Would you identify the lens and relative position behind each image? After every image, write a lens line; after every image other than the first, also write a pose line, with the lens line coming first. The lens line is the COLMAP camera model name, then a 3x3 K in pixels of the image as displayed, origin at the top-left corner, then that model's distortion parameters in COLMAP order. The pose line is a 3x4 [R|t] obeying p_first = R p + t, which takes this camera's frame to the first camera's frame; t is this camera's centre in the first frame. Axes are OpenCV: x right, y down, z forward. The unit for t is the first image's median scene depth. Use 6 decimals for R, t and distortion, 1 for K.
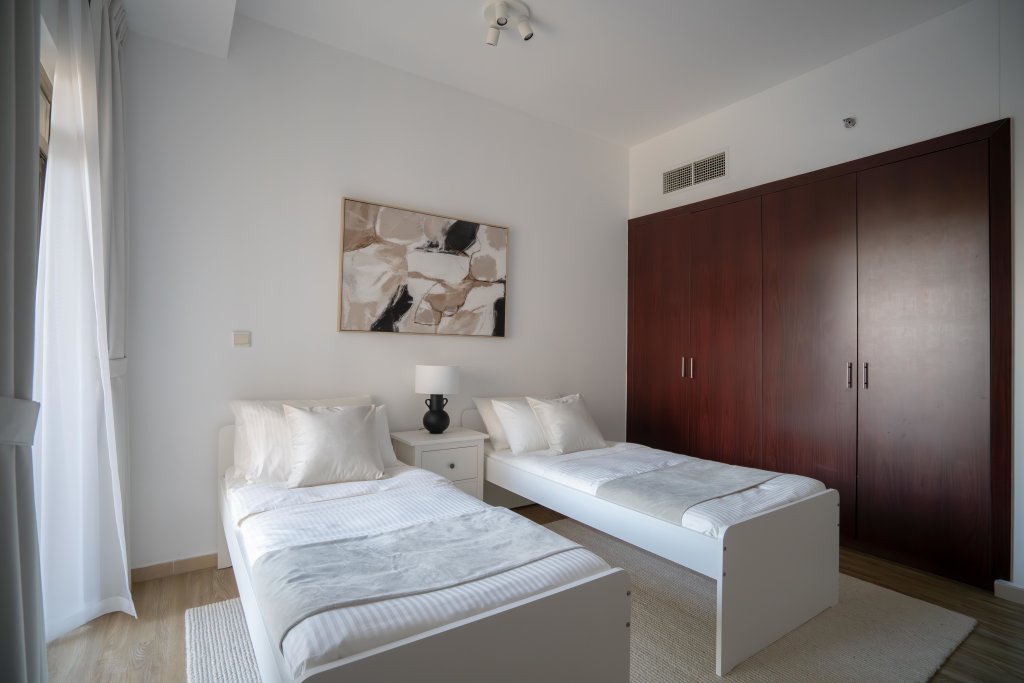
lens RADIAL K [[487.8, 0, 517.6], [0, 487.8, 345.7], [0, 0, 1]] dist [-0.052353, -0.000158]
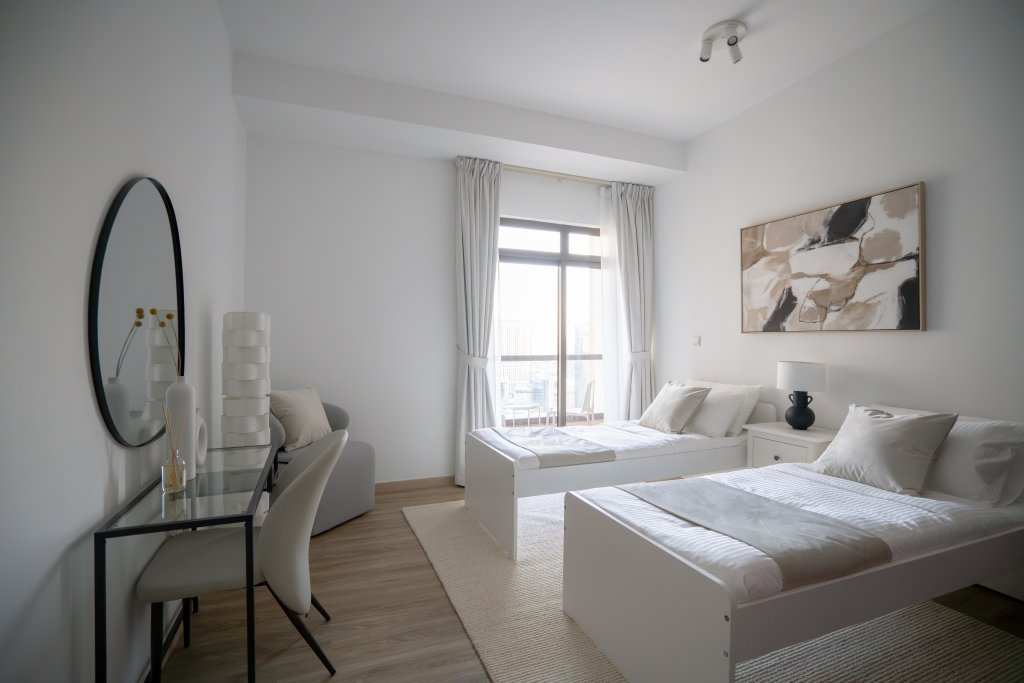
lens RADIAL K [[487.8, 0, 519.9], [0, 487.8, 344.2], [0, 0, 1]] dist [-0.052353, -0.000158]
pose [[-0.213675, -0.011919, -0.976832, 0.904374], [0.006249, 0.999888, -0.013567, 0.011936], [0.976885, -0.009003, -0.213577, 0.621686]]
